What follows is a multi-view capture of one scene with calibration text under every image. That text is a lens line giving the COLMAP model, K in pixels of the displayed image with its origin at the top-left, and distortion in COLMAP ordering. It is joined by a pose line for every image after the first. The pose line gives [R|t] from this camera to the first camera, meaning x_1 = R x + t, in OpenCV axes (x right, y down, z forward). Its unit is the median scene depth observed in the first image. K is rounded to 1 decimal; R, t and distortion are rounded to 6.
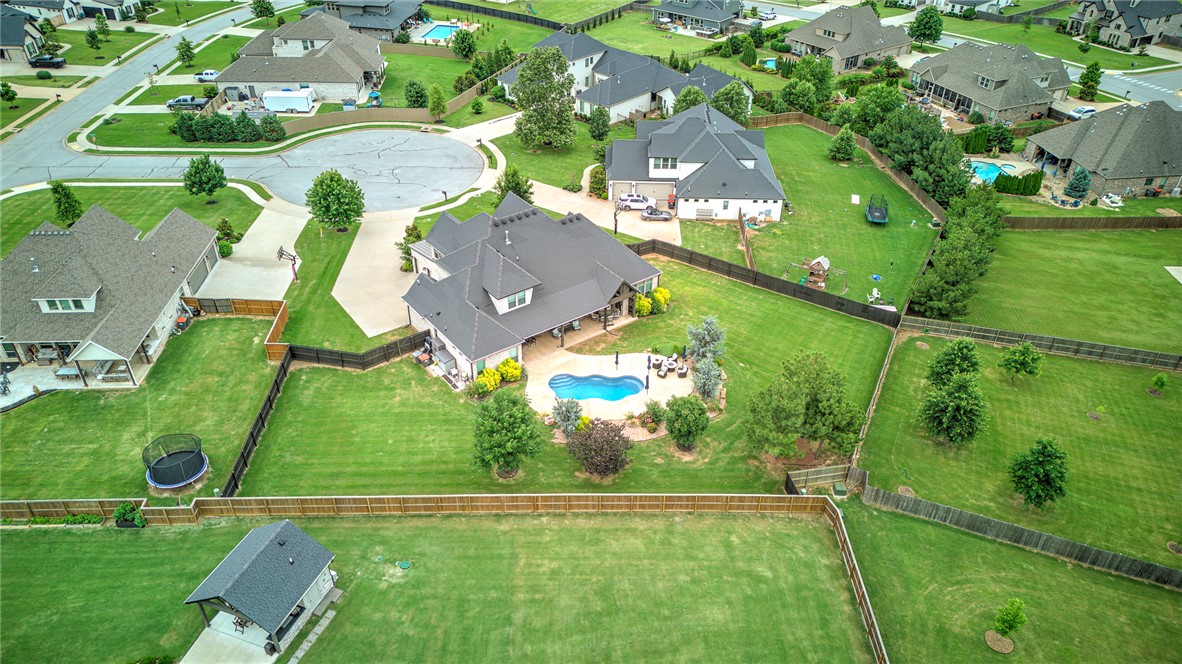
lens RADIAL K [[823.1, 0, 592.4], [0, 823.1, 339.3], [0, 0, 1]] dist [0.081990, -0.085289]
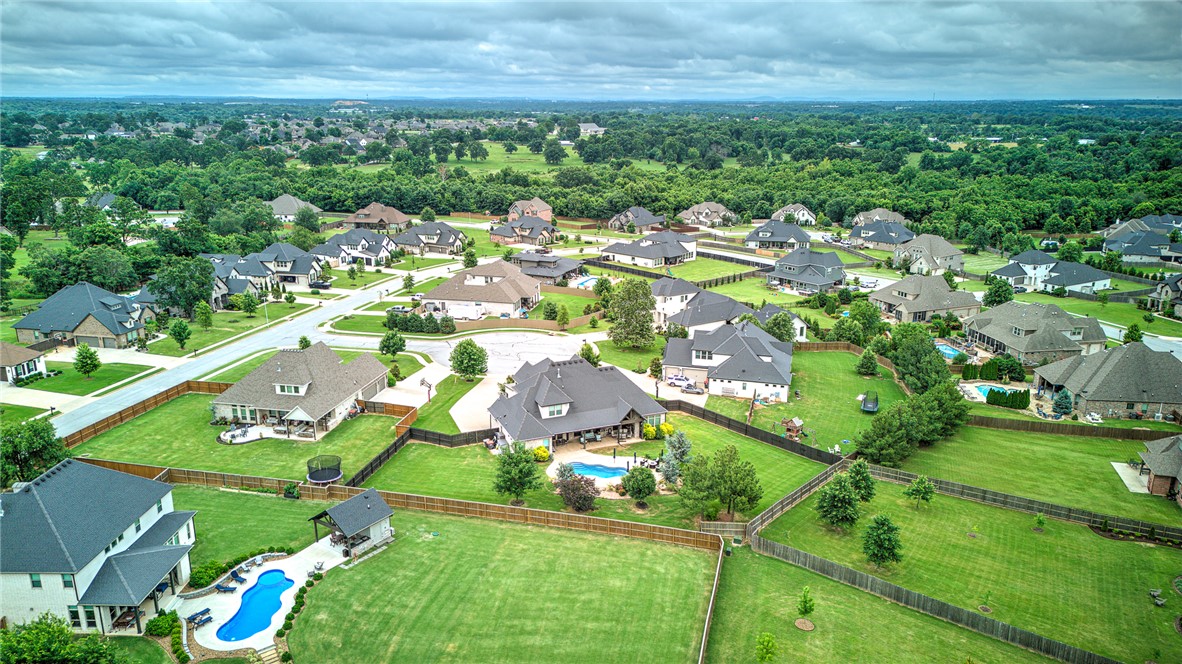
lens RADIAL K [[823.1, 0, 592.4], [0, 823.1, 339.3], [0, 0, 1]] dist [0.081990, -0.085289]
pose [[0.969094, 0.058070, -0.239760, 0.237458], [-0.132696, 0.942025, -0.308188, 0.206317], [0.207963, 0.330478, 0.920617, -0.293433]]
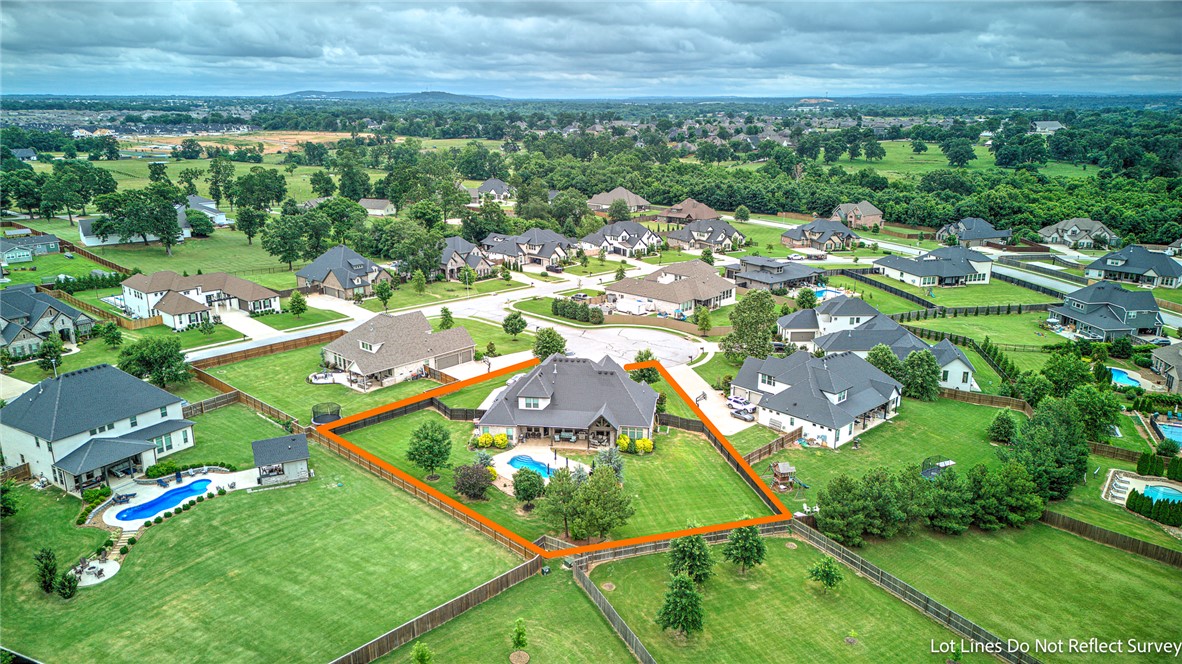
lens RADIAL K [[823.1, 0, 592.4], [0, 823.1, 339.3], [0, 0, 1]] dist [0.081990, -0.085289]
pose [[0.707632, 0.185177, -0.681885, 0.736265], [-0.396687, 0.902724, -0.166517, 0.039519], [0.584719, 0.388328, 0.712254, -0.044073]]
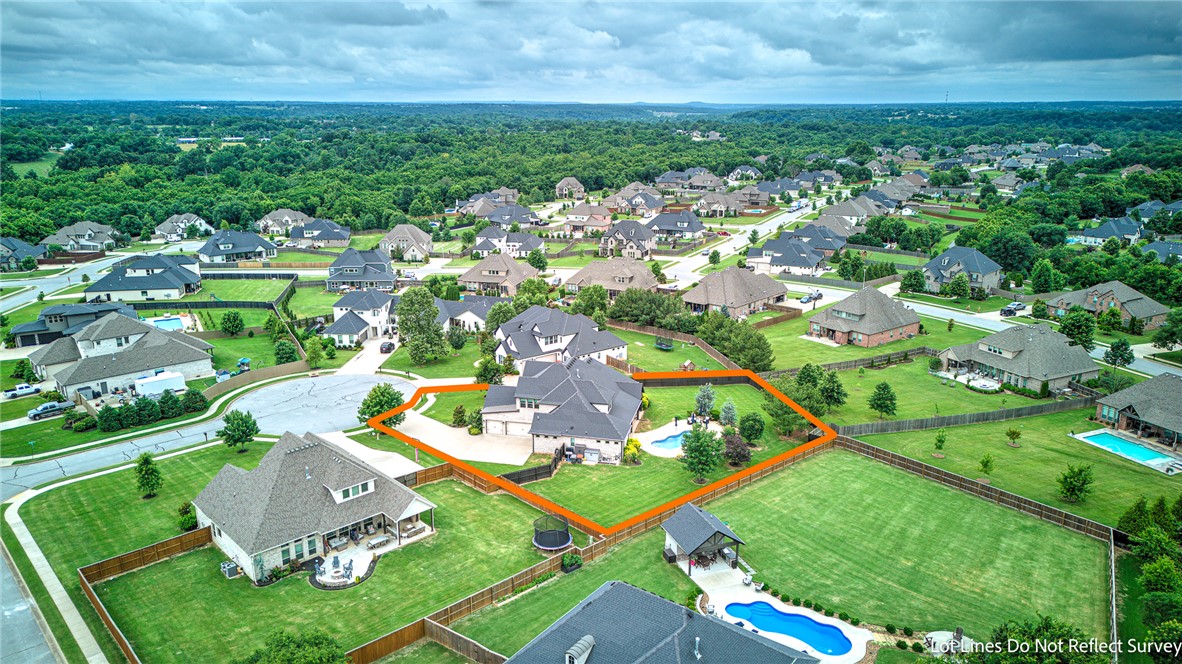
lens RADIAL K [[823.1, 0, 592.4], [0, 823.1, 339.3], [0, 0, 1]] dist [0.081990, -0.085289]
pose [[0.760106, -0.189878, 0.621438, -0.764673], [0.378540, 0.906710, -0.185966, 0.081922], [-0.528154, 0.376593, 0.761072, -0.136689]]
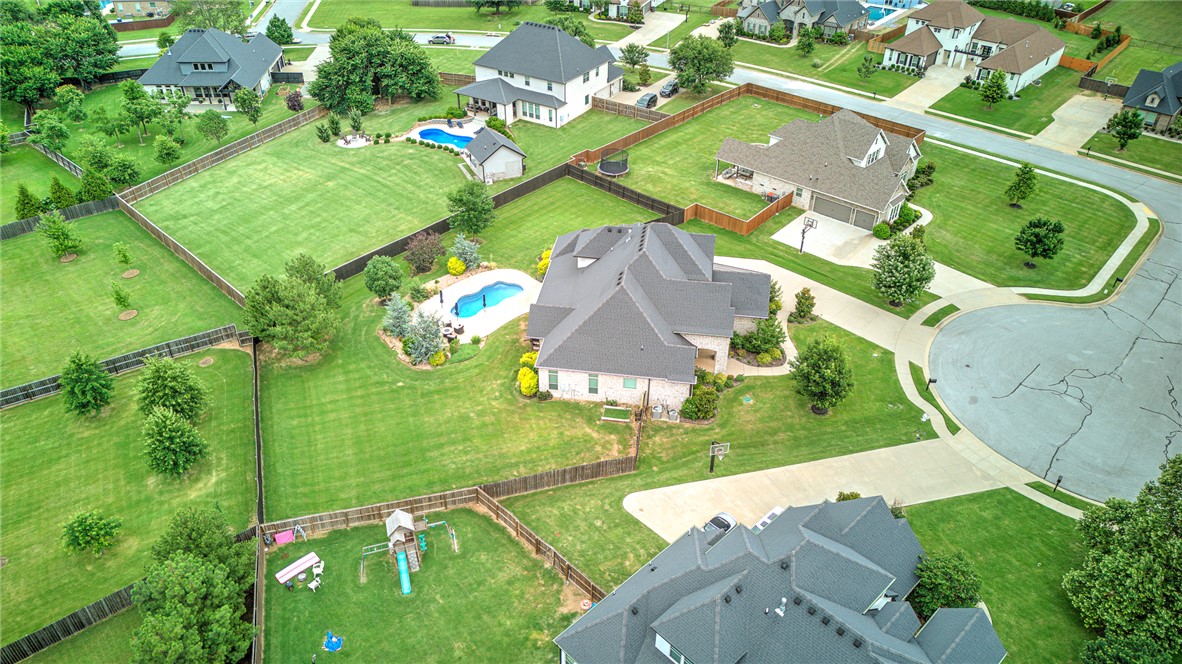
lens RADIAL K [[823.1, 0, 592.4], [0, 823.1, 339.3], [0, 0, 1]] dist [0.081990, -0.085289]
pose [[-0.705774, 0.390918, -0.590818, 0.431021], [-0.421217, 0.438996, 0.793637, -0.643491], [0.569614, 0.808991, -0.145170, 0.933776]]
